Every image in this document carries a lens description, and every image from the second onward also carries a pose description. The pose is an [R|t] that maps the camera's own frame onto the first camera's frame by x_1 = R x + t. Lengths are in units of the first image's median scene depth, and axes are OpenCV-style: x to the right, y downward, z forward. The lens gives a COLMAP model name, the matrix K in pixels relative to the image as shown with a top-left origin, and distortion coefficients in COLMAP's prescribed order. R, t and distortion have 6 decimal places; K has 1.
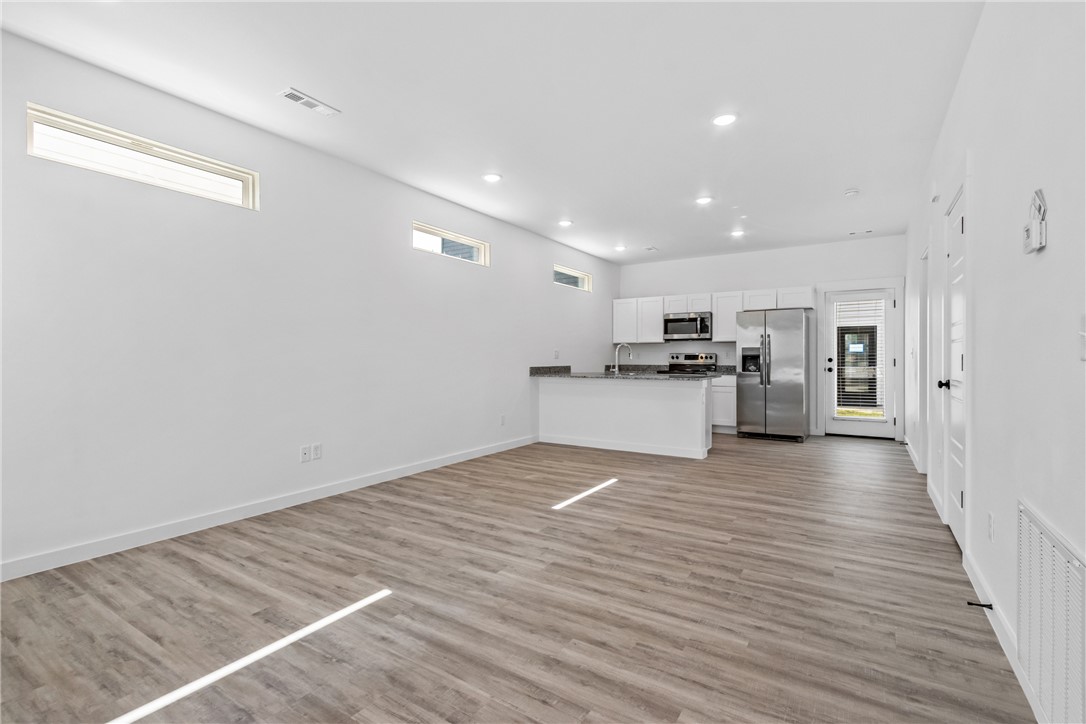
lens RADIAL K [[502.4, 0, 535.8], [0, 502.4, 362.3], [0, 0, 1]] dist [0.008245, -0.003008]
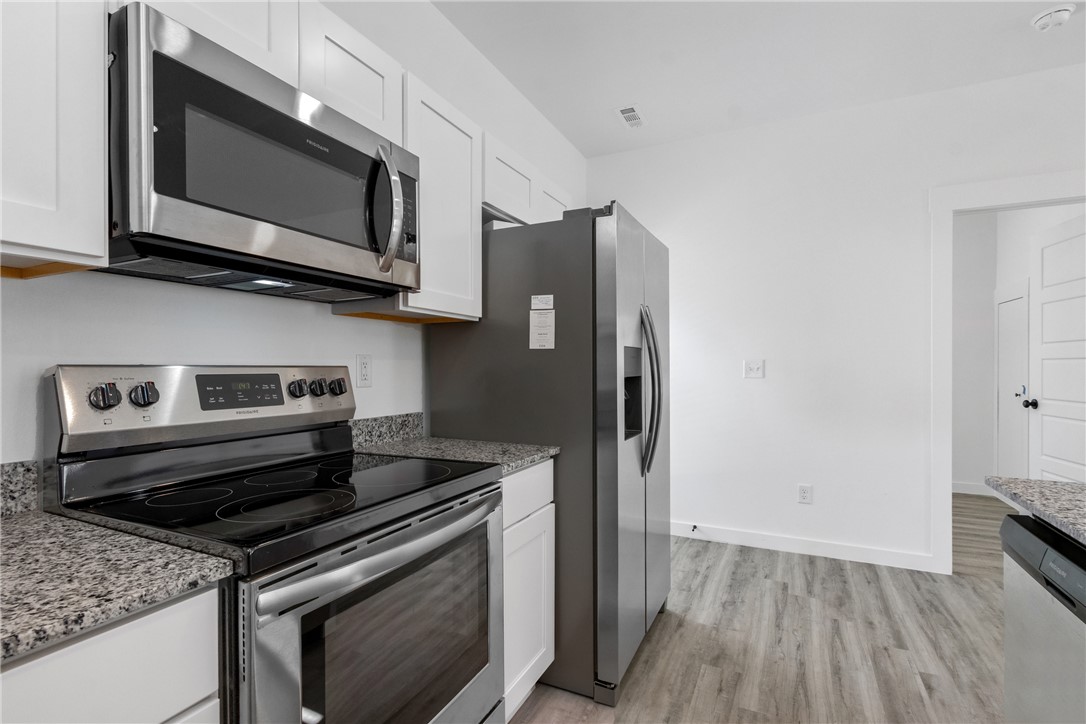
lens RADIAL K [[502.4, 0, 529.7], [0, 502.4, 370.6], [0, 0, 1]] dist [0.008245, -0.003008]
pose [[-0.097461, 0.000452, 0.995239, 0.280762], [0.016704, 0.999860, 0.001182, -0.030306], [-0.995099, 0.016739, -0.097455, 1.881417]]
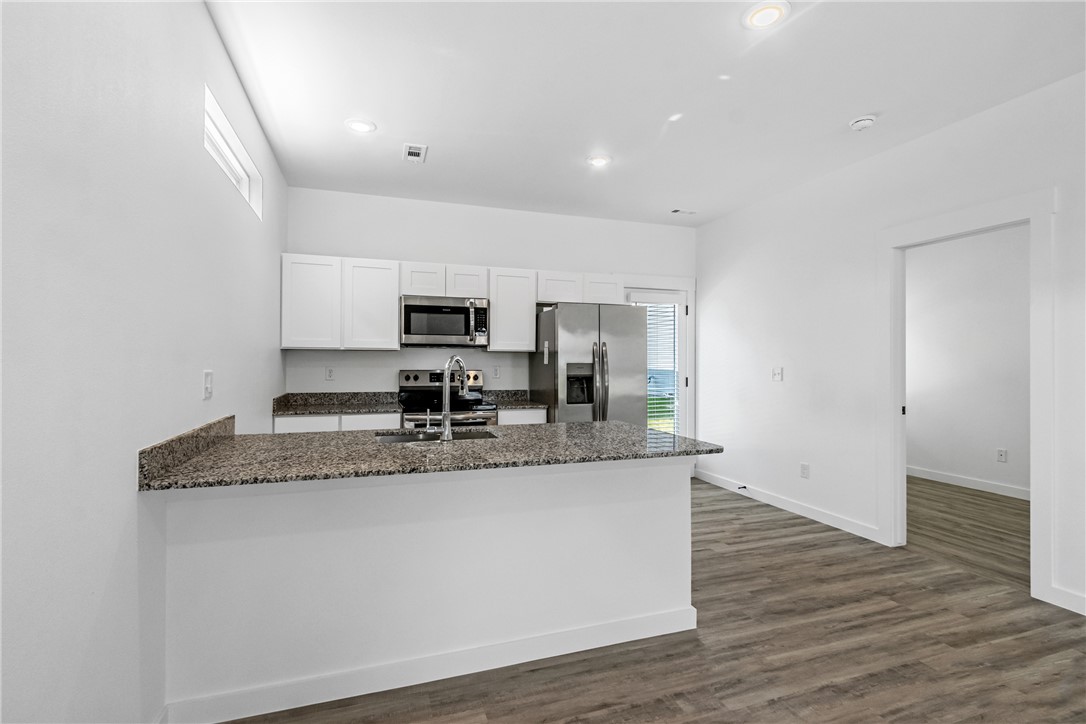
lens RADIAL K [[502.4, 0, 534.7], [0, 502.4, 358.8], [0, 0, 1]] dist [0.008245, -0.003008]
pose [[0.620406, 0.005973, 0.784258, -0.134023], [0.004234, 0.999931, -0.010965, -0.049103], [-0.784269, 0.010123, 0.620338, 1.164380]]
